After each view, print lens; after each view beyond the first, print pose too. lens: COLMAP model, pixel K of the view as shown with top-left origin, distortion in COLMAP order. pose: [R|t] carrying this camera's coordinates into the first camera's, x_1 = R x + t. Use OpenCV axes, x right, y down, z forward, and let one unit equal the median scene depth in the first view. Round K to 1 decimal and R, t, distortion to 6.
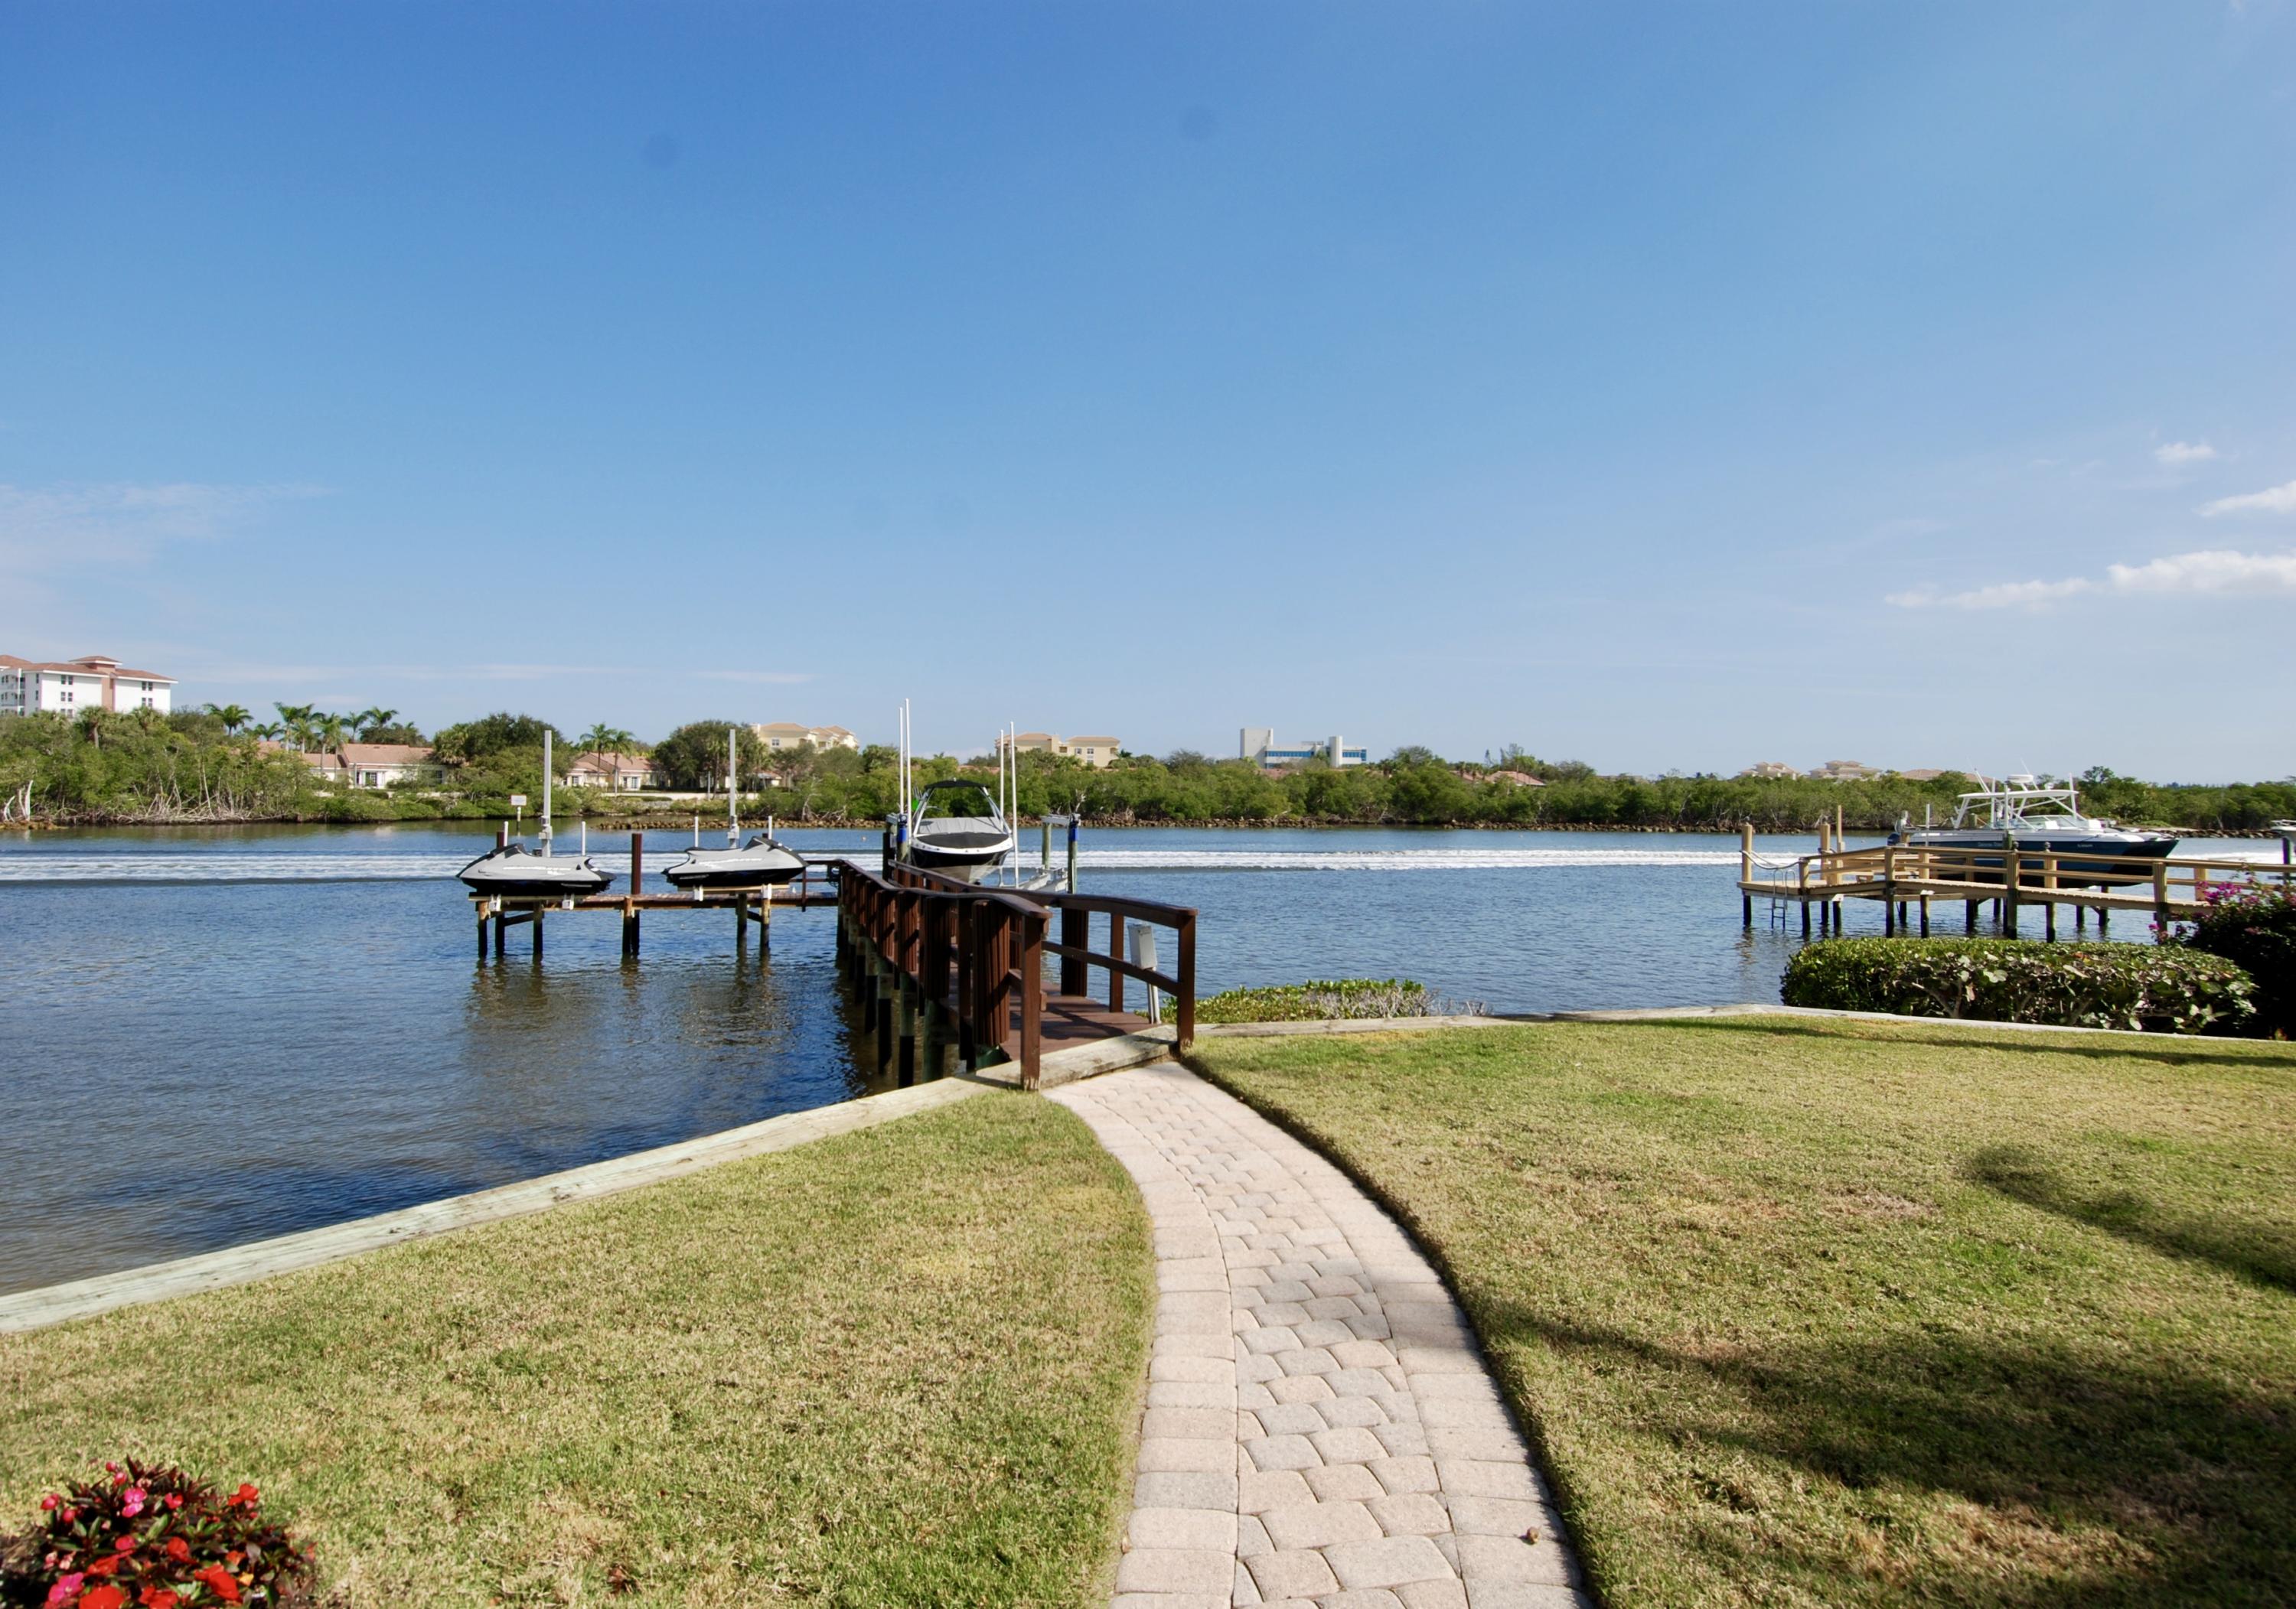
lens RADIAL K [[1272.0, 0, 1109.7], [0, 1272.0, 776.7], [0, 0, 1]] dist [0.069754, -0.074121]
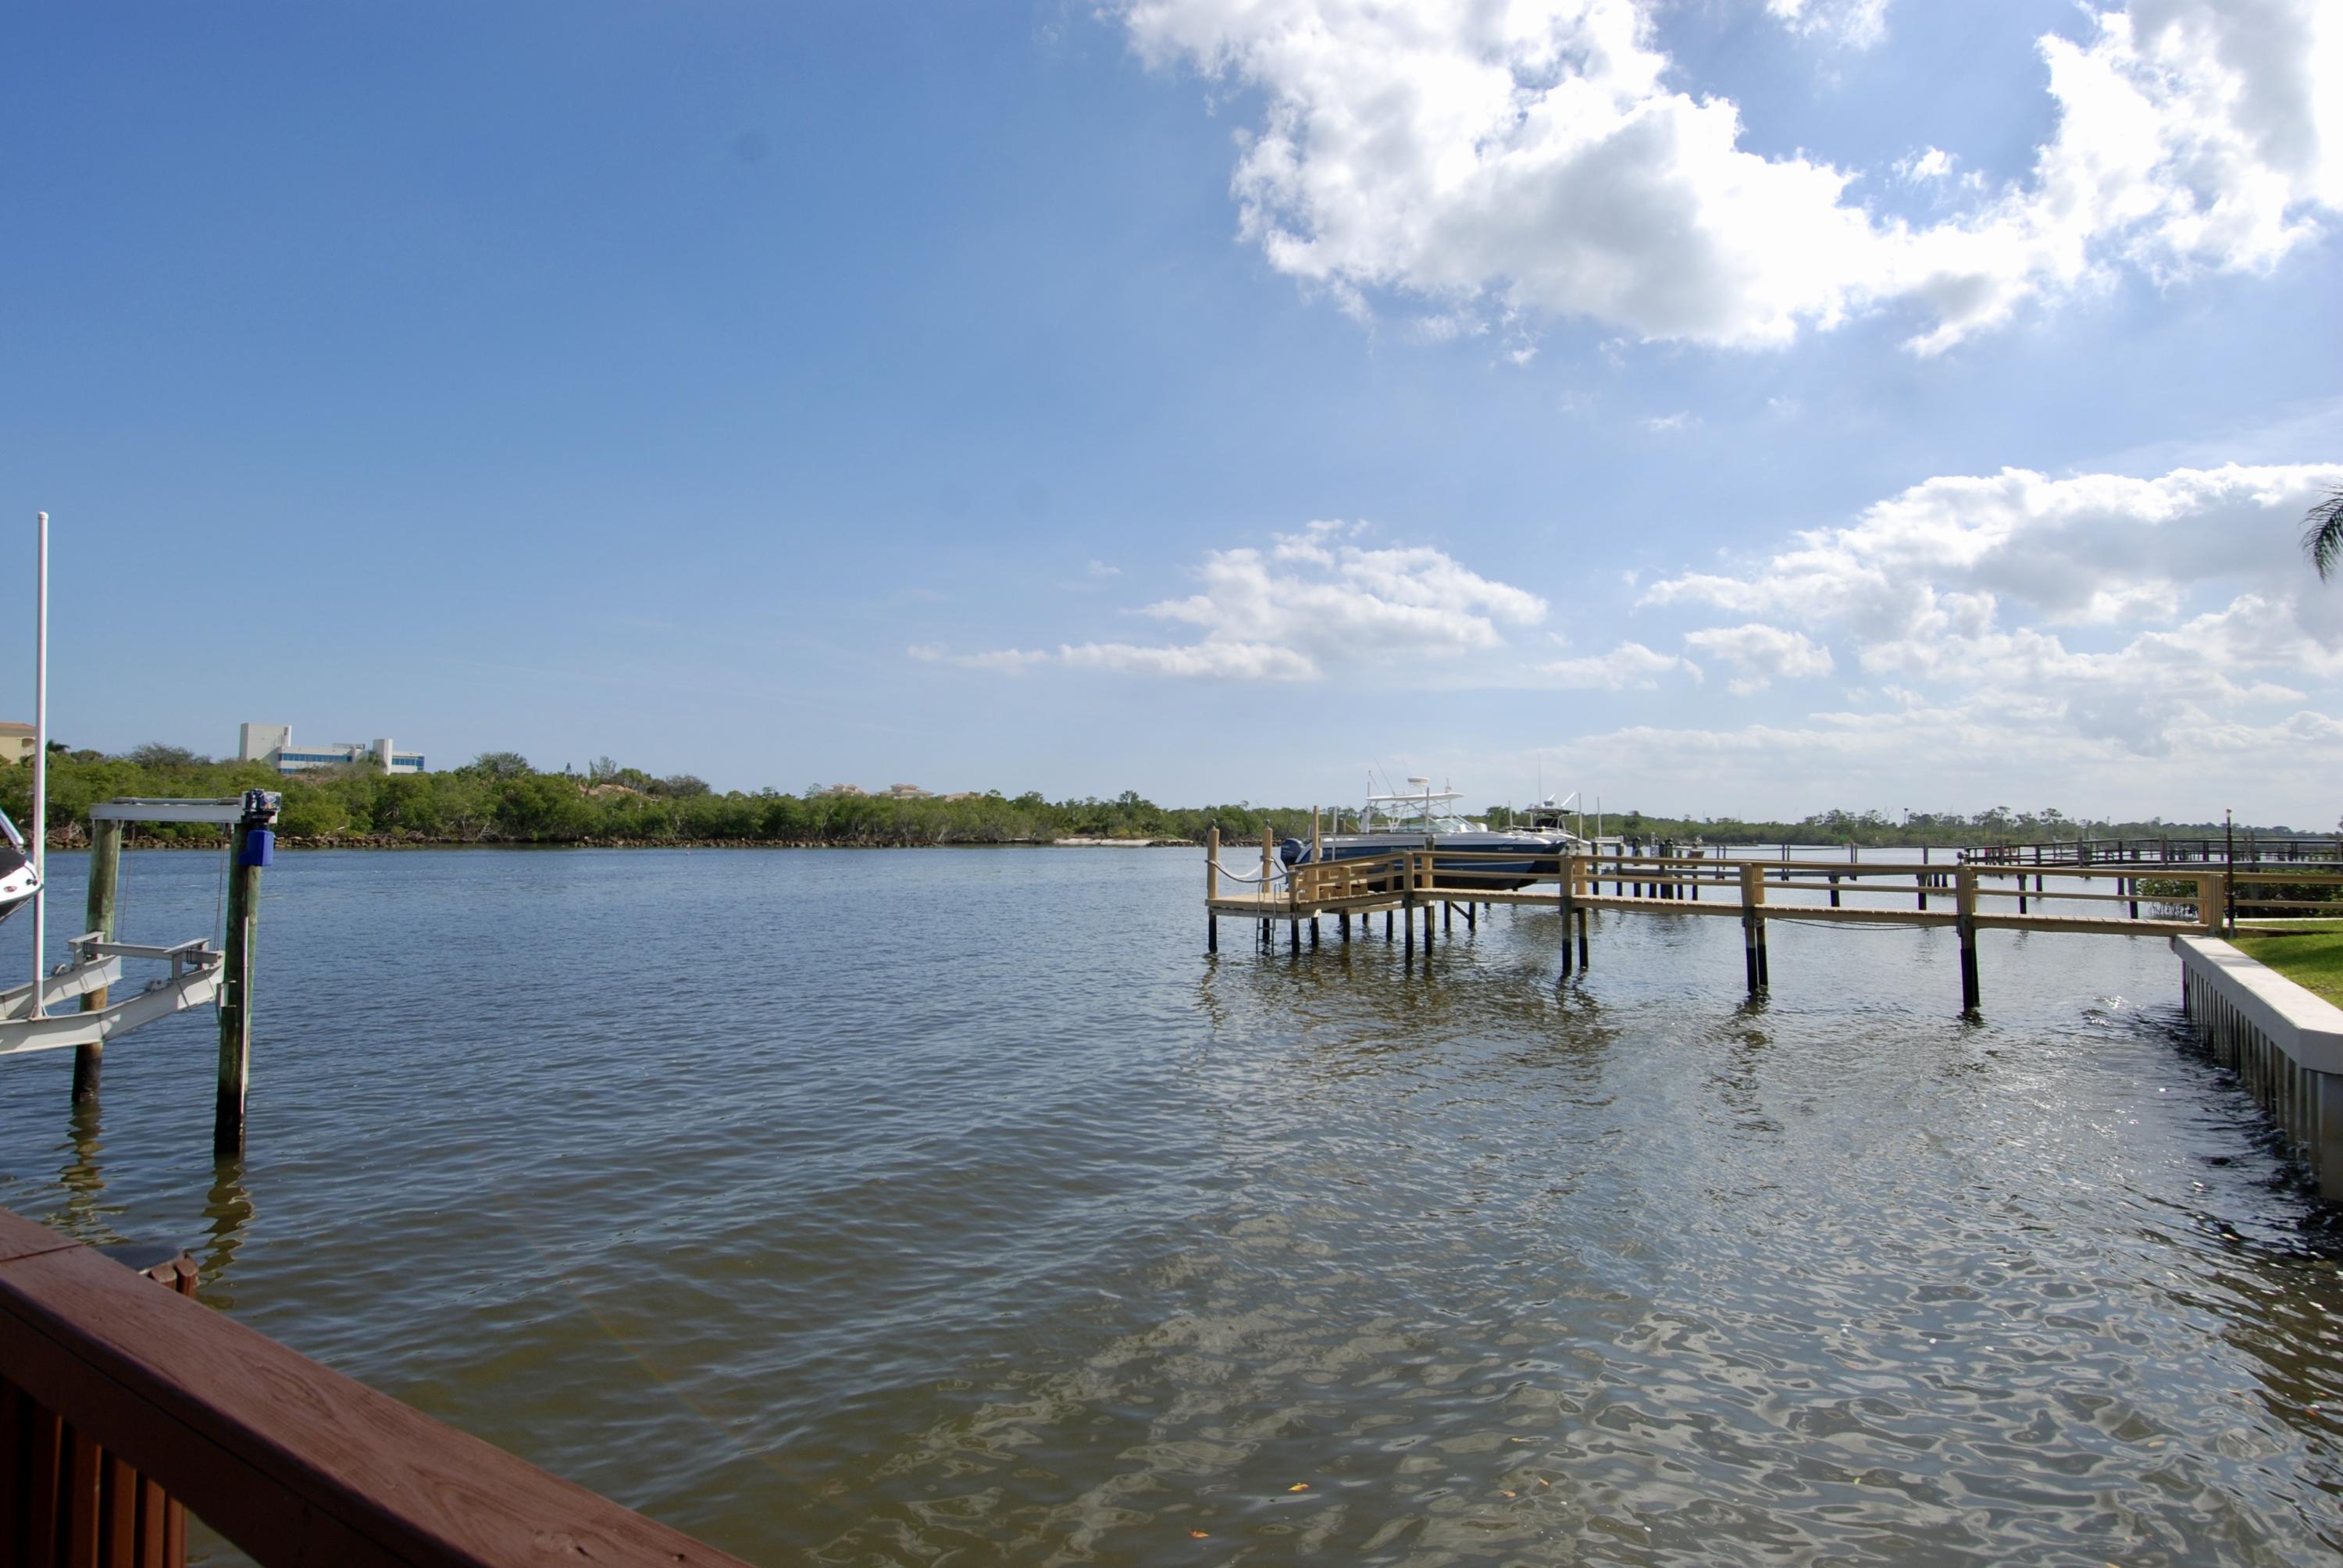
lens RADIAL K [[1240.0, 0, 1187.2], [0, 1240.0, 761.9], [0, 0, 1]] dist [0.061151, -0.061555]
pose [[0.724541, 0.037014, 0.688237, -0.015480], [-0.017948, 0.999232, -0.034845, 0.005342], [-0.688998, 0.012894, 0.724649, 0.104530]]
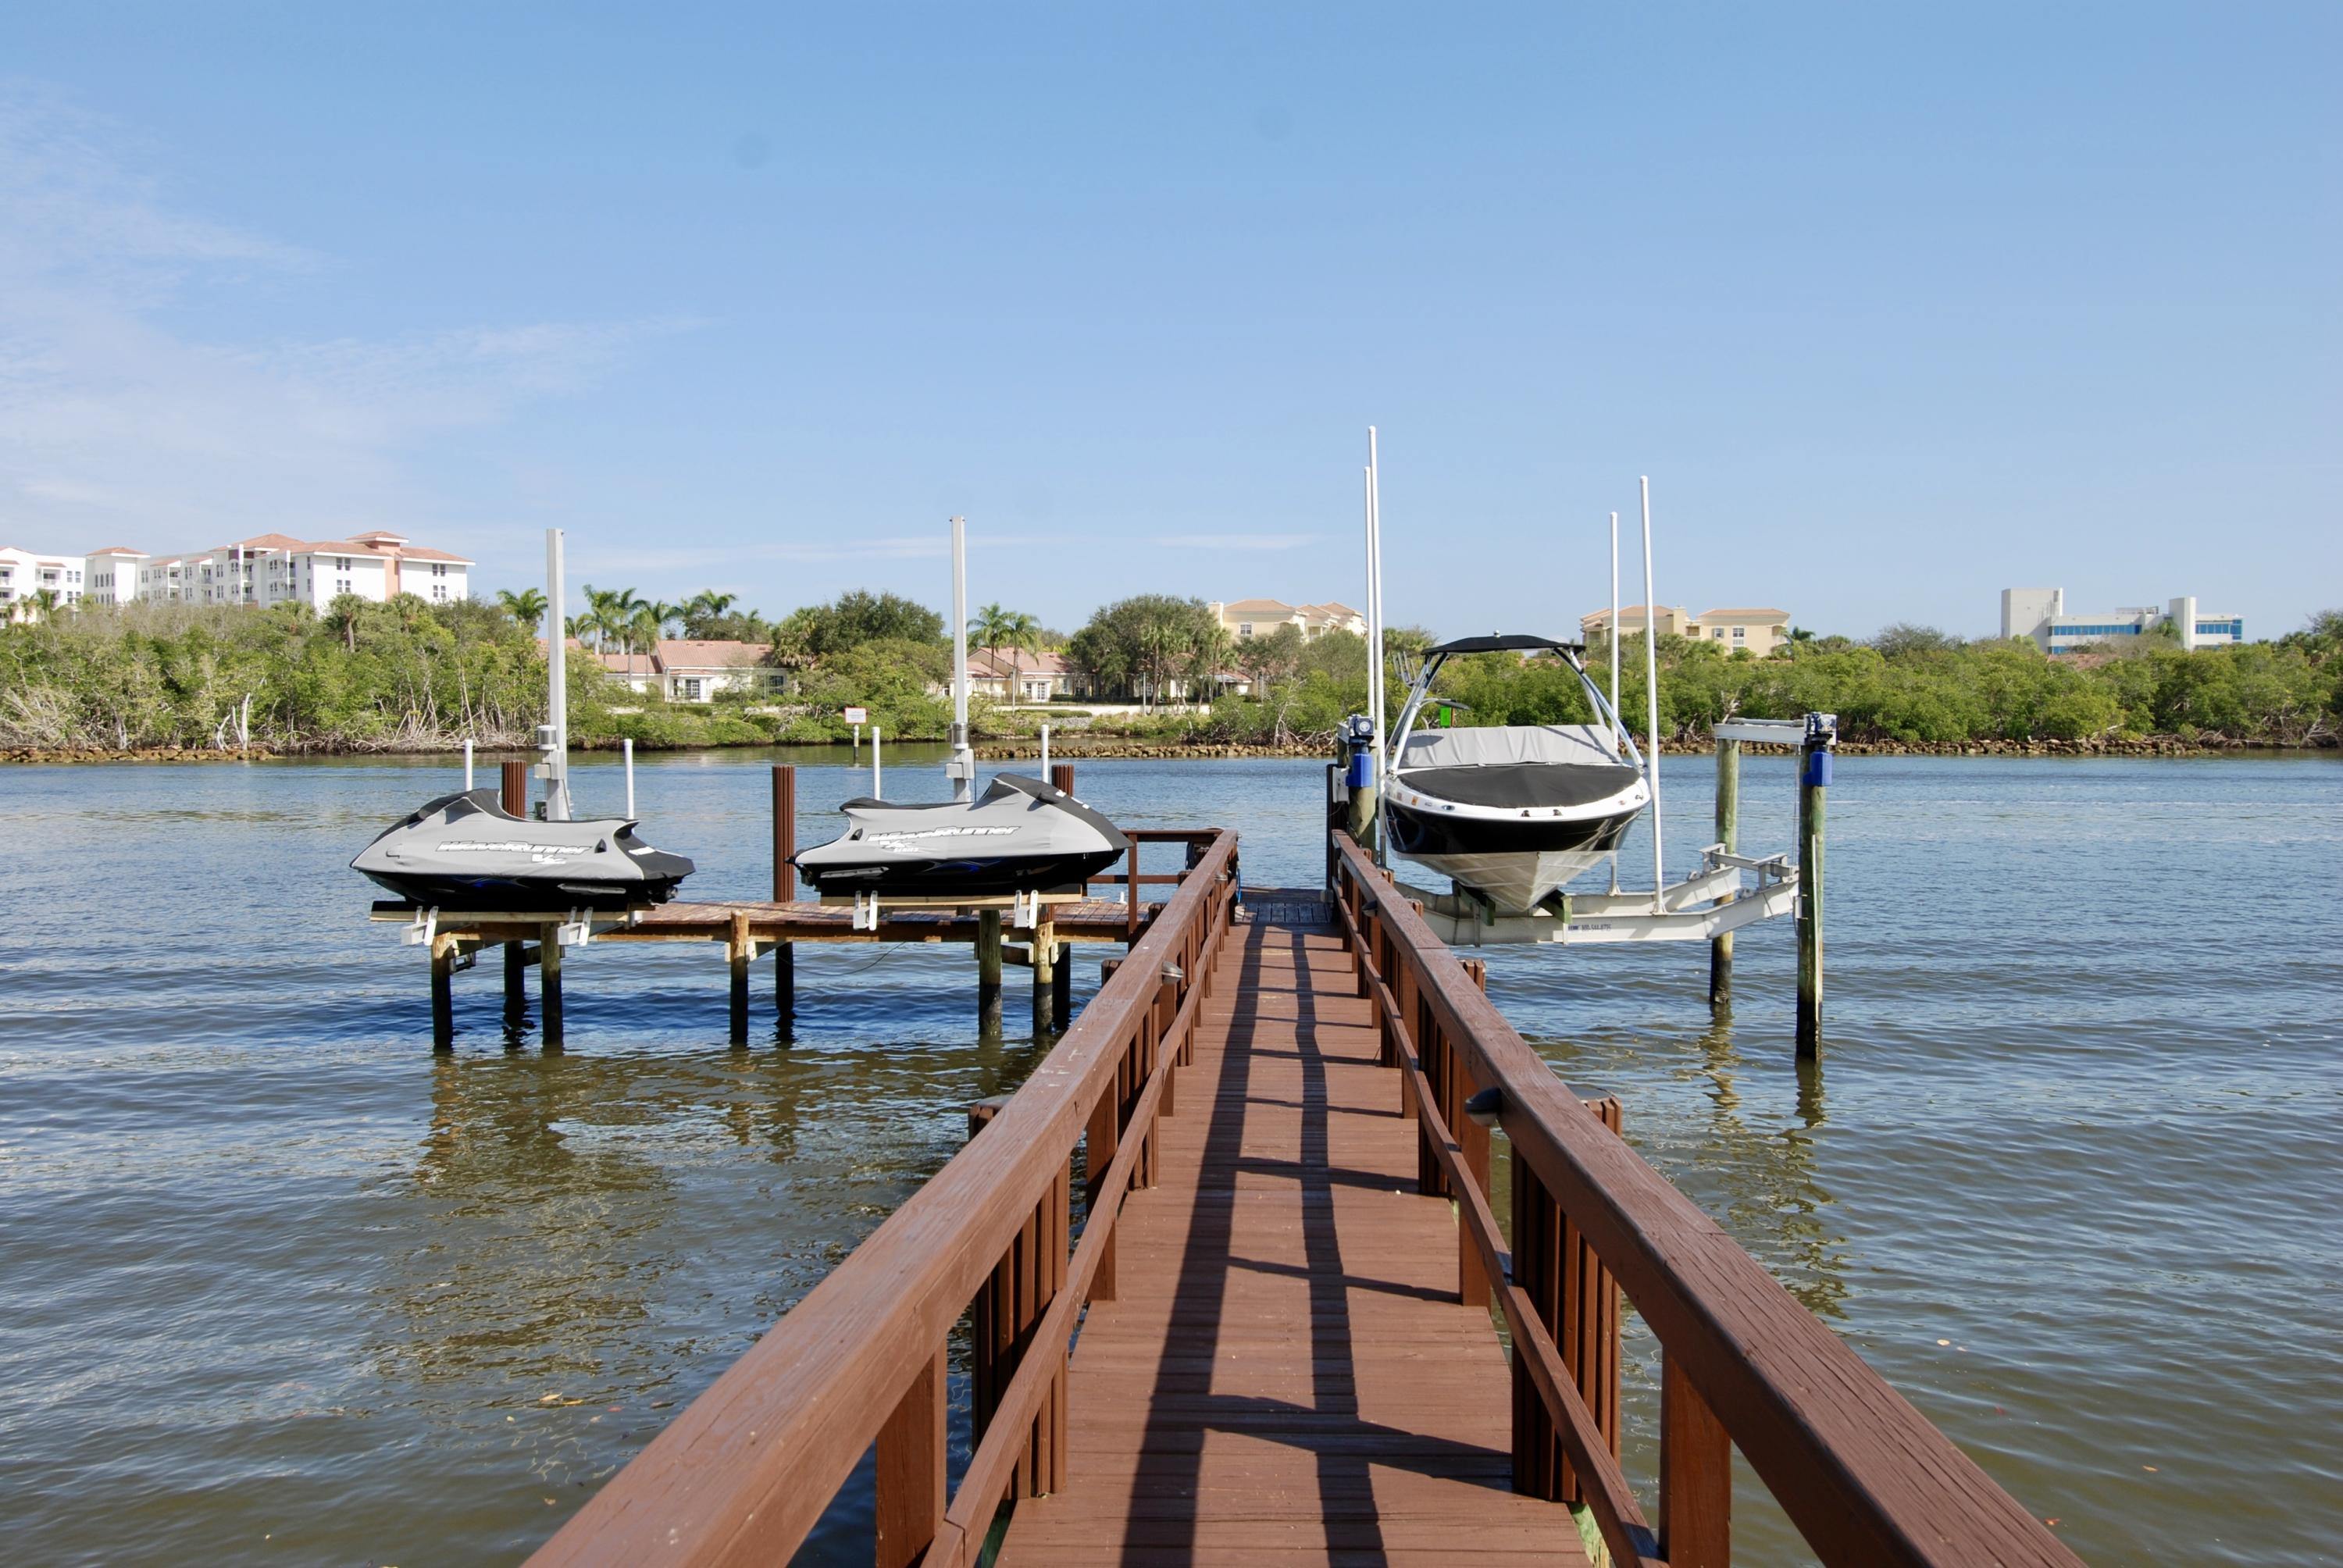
lens RADIAL K [[1891.9, 0, 1180.3], [0, 1891.9, 737.7], [0, 0, 1]] dist [0.045192, -0.016423]
pose [[0.956029, -0.005059, -0.293229, -0.008004], [0.013808, 0.999519, 0.027774, 0.003355], [0.292948, -0.030602, 0.955639, 0.076669]]
